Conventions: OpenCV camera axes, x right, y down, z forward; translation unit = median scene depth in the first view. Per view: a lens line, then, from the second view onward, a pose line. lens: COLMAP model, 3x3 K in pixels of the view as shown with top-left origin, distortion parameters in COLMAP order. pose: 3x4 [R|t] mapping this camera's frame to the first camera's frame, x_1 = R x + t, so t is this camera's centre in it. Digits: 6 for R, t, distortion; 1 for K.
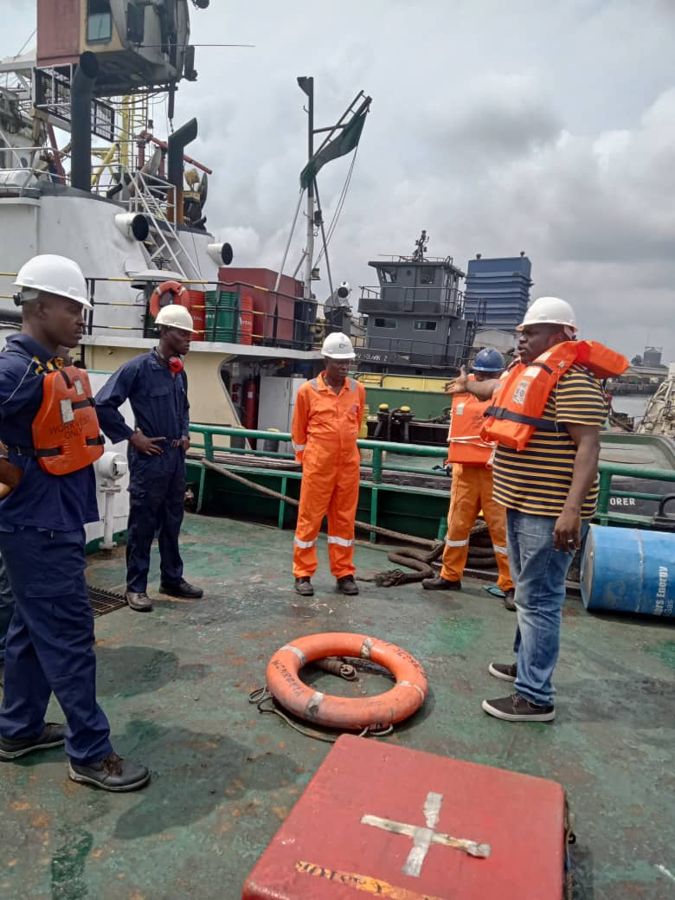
lens RADIAL K [[665.8, 0, 337.5], [0, 665.8, 450.0], [0, 0, 1]] dist [0.109779, -0.127893]
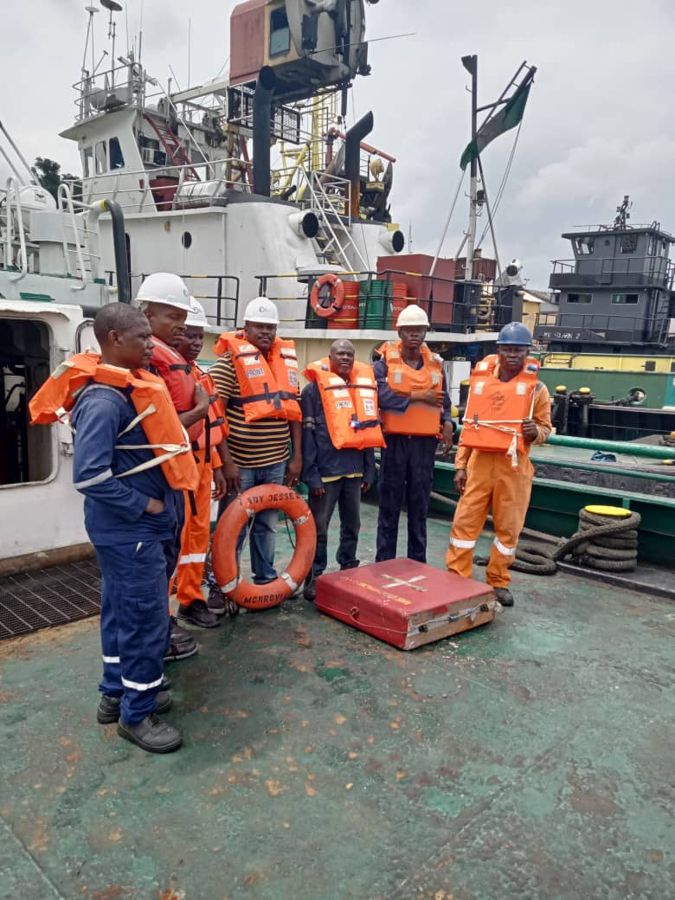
lens RADIAL K [[665.8, 0, 337.5], [0, 665.8, 450.0], [0, 0, 1]] dist [0.109779, -0.127893]
pose [[0.952613, 0.018822, -0.303602, 0.199945], [-0.011071, 0.999568, 0.027230, 0.001305], [0.303983, -0.022578, 0.952410, -0.041787]]
